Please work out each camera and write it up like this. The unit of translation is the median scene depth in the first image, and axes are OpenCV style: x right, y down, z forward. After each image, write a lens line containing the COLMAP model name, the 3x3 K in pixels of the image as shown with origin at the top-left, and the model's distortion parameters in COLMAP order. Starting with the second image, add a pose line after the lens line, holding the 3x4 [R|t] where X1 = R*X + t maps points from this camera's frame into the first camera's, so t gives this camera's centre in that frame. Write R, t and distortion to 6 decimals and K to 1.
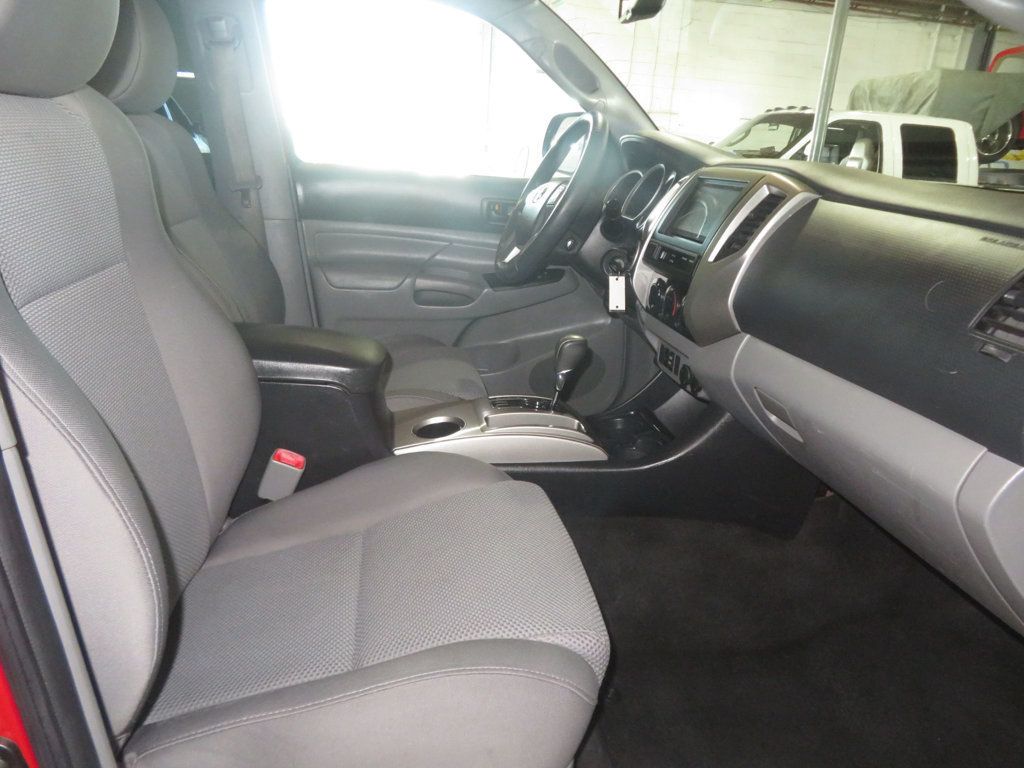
lens RADIAL K [[736.0, 0, 512.0], [0, 736.0, 384.0], [0, 0, 1]] dist [-0.000425, 0.002332]
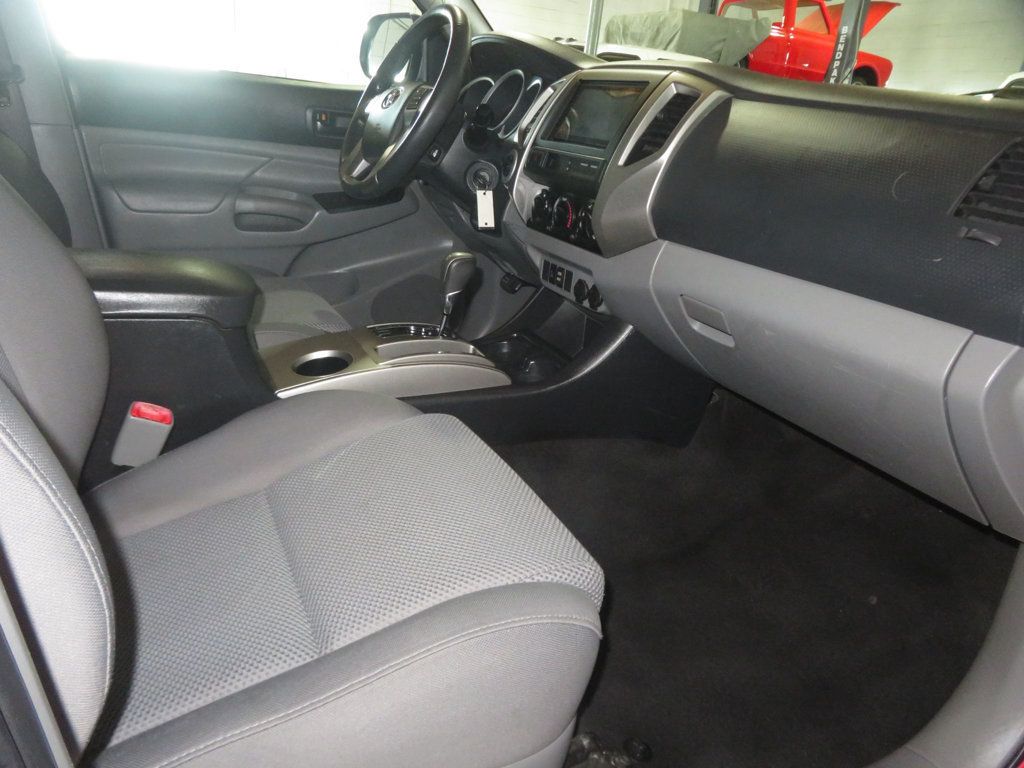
lens RADIAL K [[736.0, 0, 512.0], [0, 736.0, 384.0], [0, 0, 1]] dist [-0.000425, 0.002332]
pose [[0.953797, -0.081276, 0.289251, -0.132248], [0.056063, 0.993952, 0.094425, 0.012882], [-0.295176, -0.073846, 0.952585, 0.096850]]
